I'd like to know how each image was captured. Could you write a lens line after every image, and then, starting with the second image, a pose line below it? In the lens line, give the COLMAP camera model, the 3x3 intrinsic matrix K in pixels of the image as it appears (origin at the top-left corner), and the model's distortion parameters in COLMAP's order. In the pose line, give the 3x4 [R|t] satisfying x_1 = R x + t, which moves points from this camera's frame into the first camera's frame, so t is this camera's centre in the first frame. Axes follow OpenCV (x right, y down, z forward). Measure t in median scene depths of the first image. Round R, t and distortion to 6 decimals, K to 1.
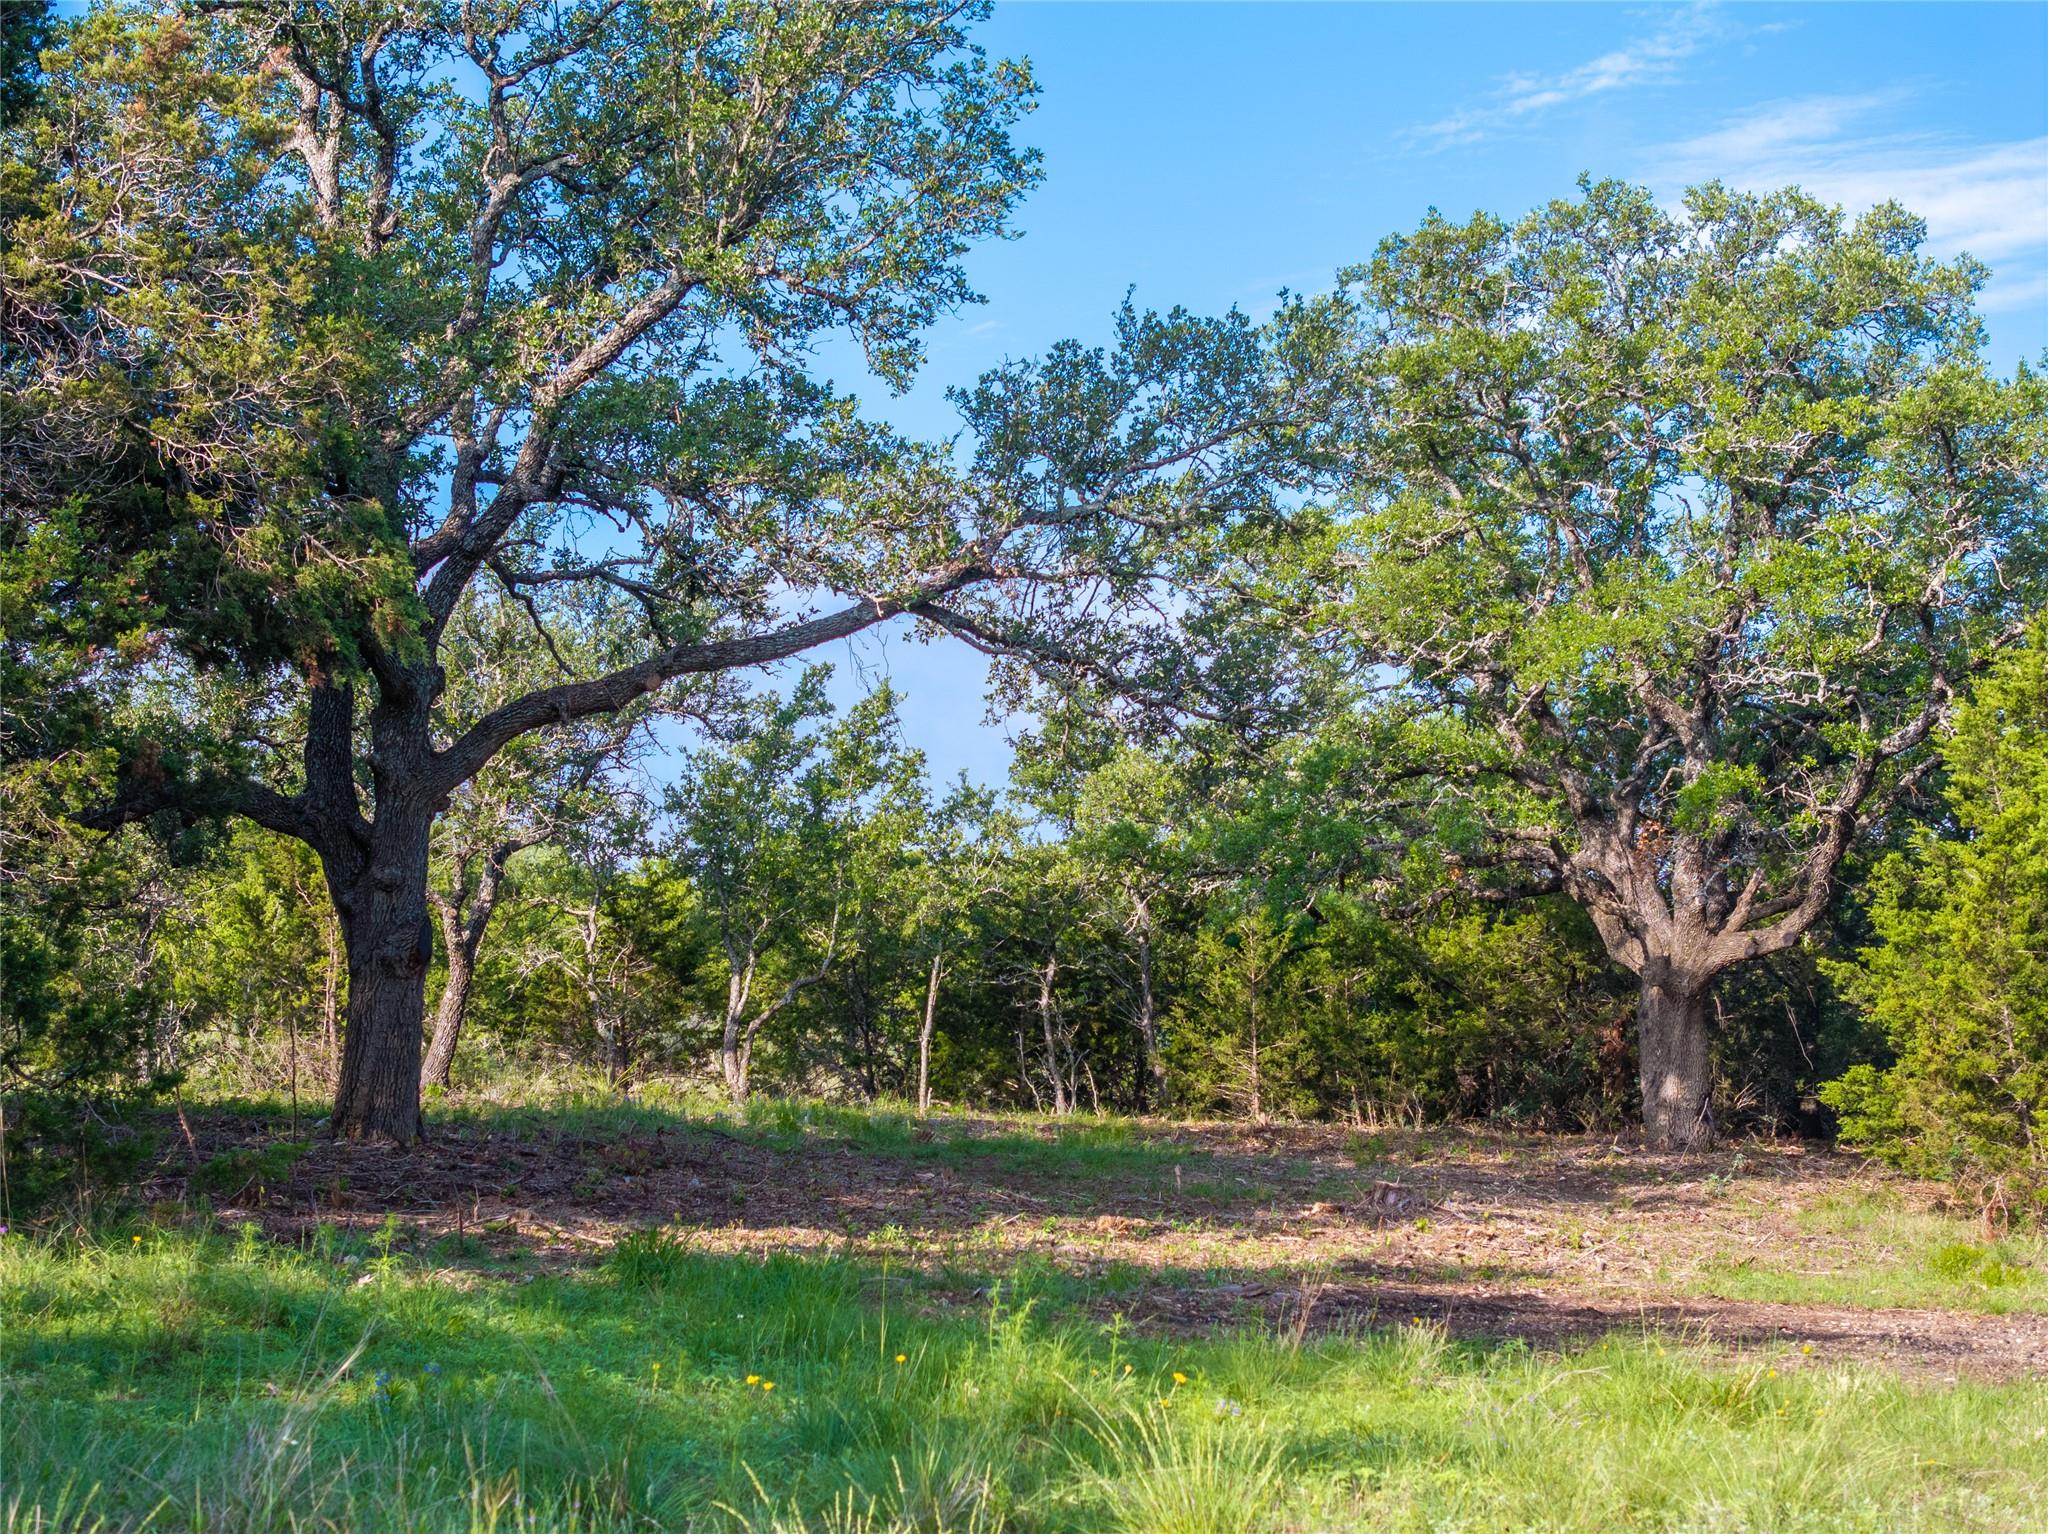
lens RADIAL K [[4281.2, 0, 1024.0], [0, 4281.2, 767.0], [0, 0, 1]] dist [-0.043419, -0.408460]
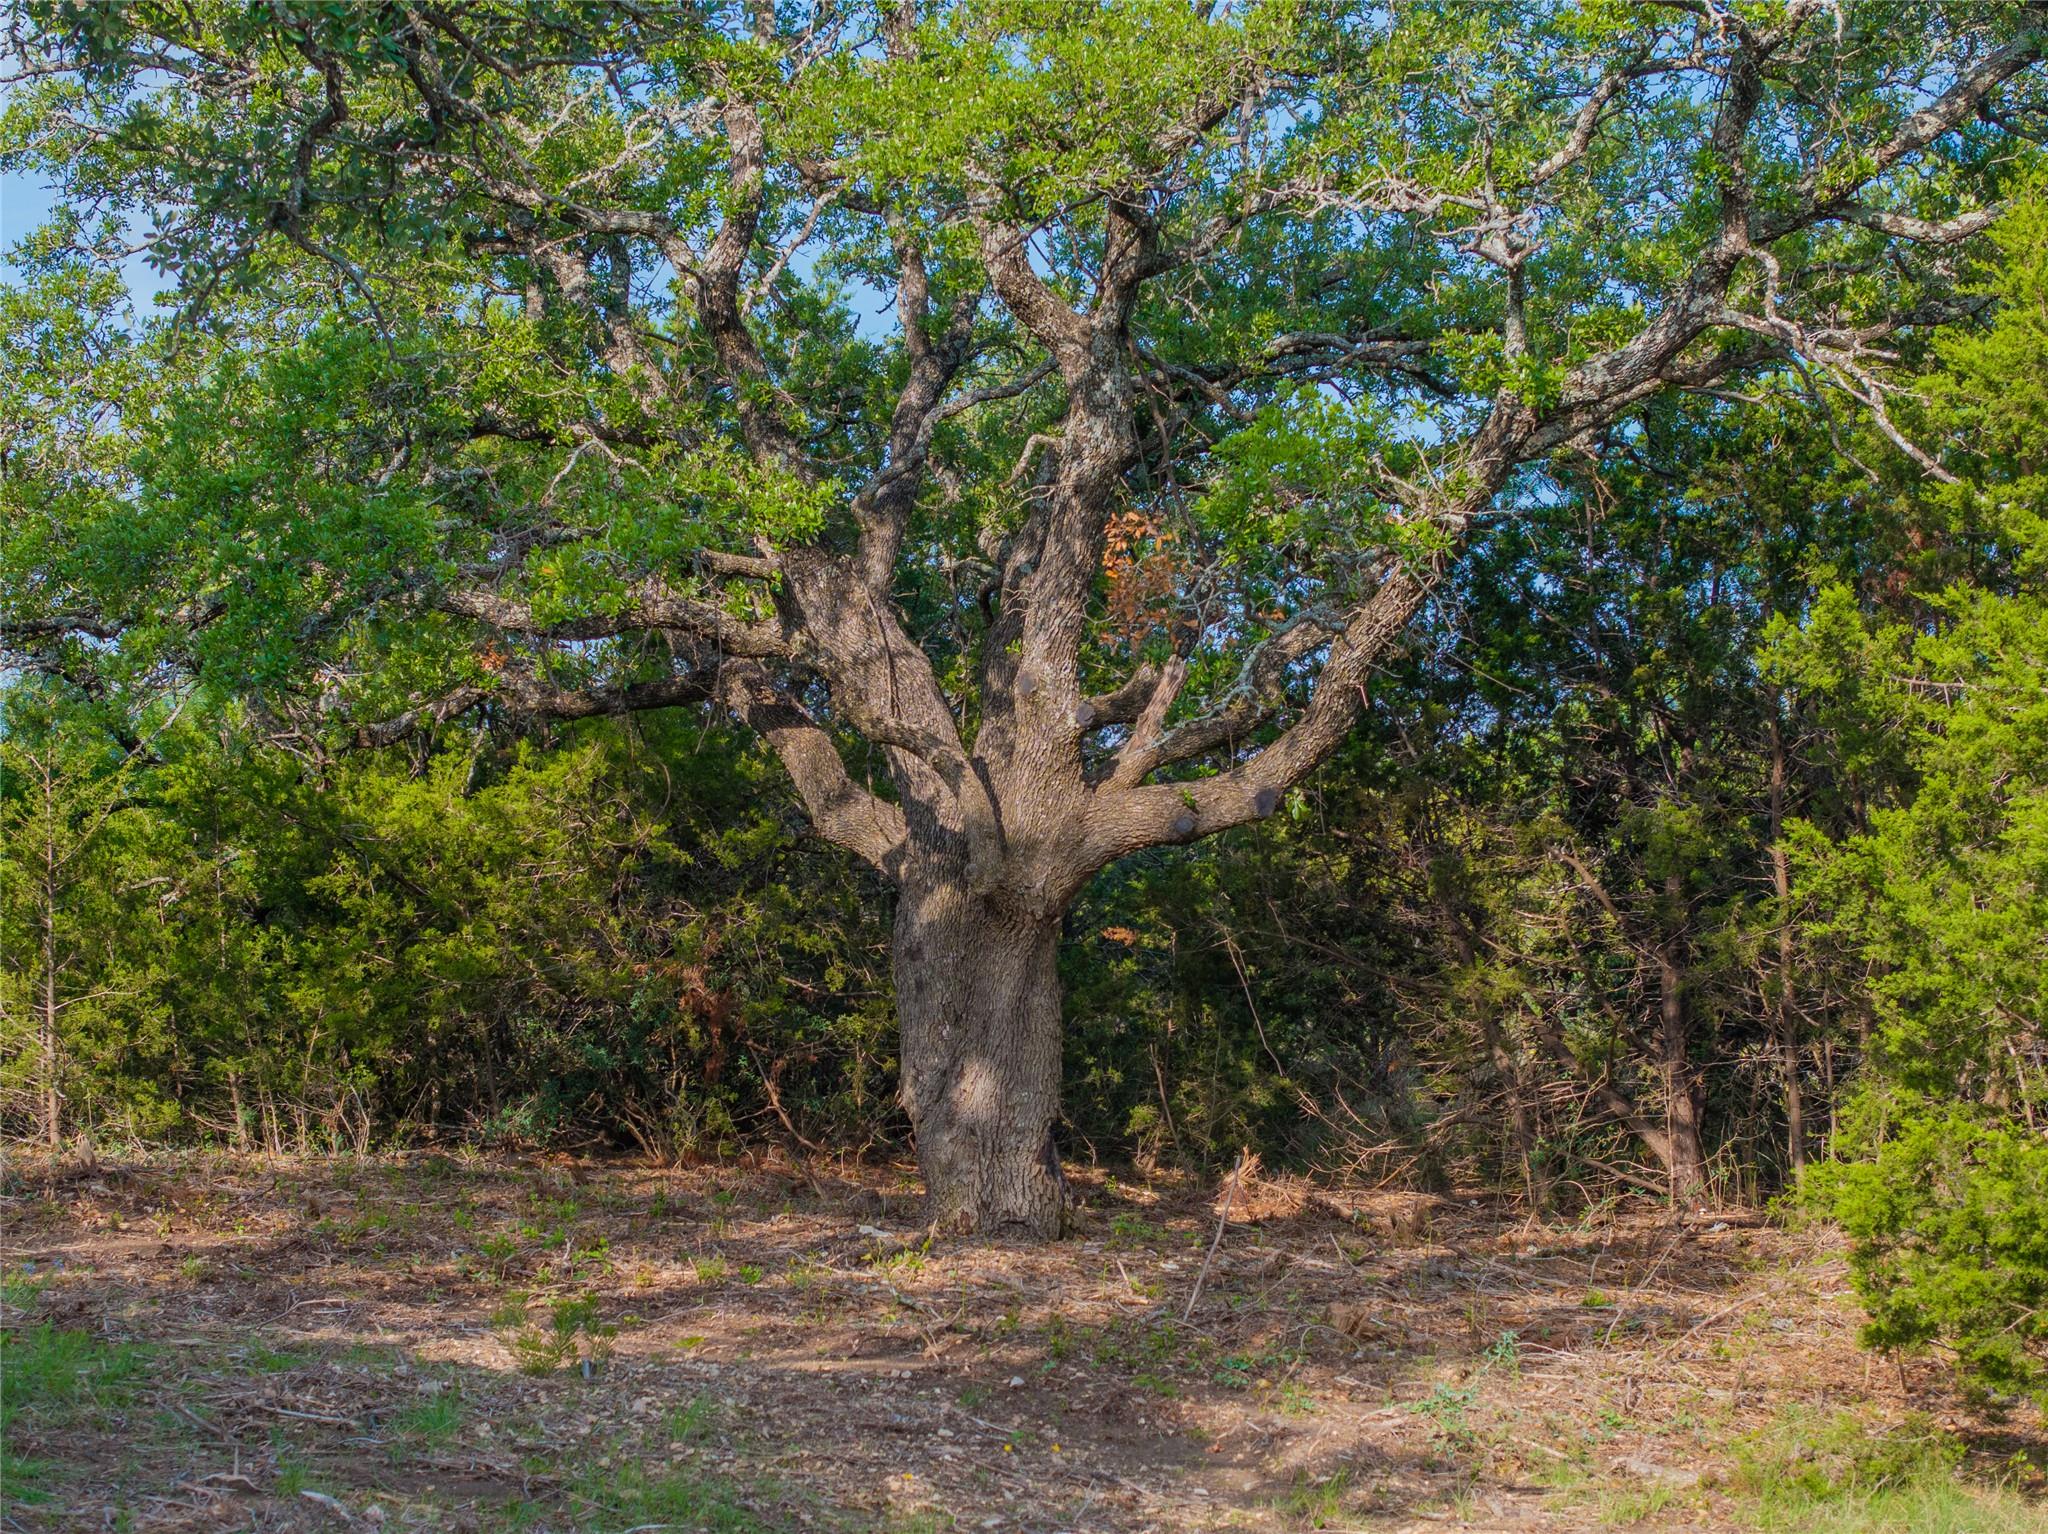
lens RADIAL K [[4281.2, 0, 1024.0], [0, 4281.2, 767.0], [0, 0, 1]] dist [-0.043419, -0.408460]
pose [[0.942933, 0.023506, 0.332152, -0.006050], [-0.032200, 0.999267, 0.020695, 0.025936], [-0.331422, -0.030210, 0.942999, 0.526092]]
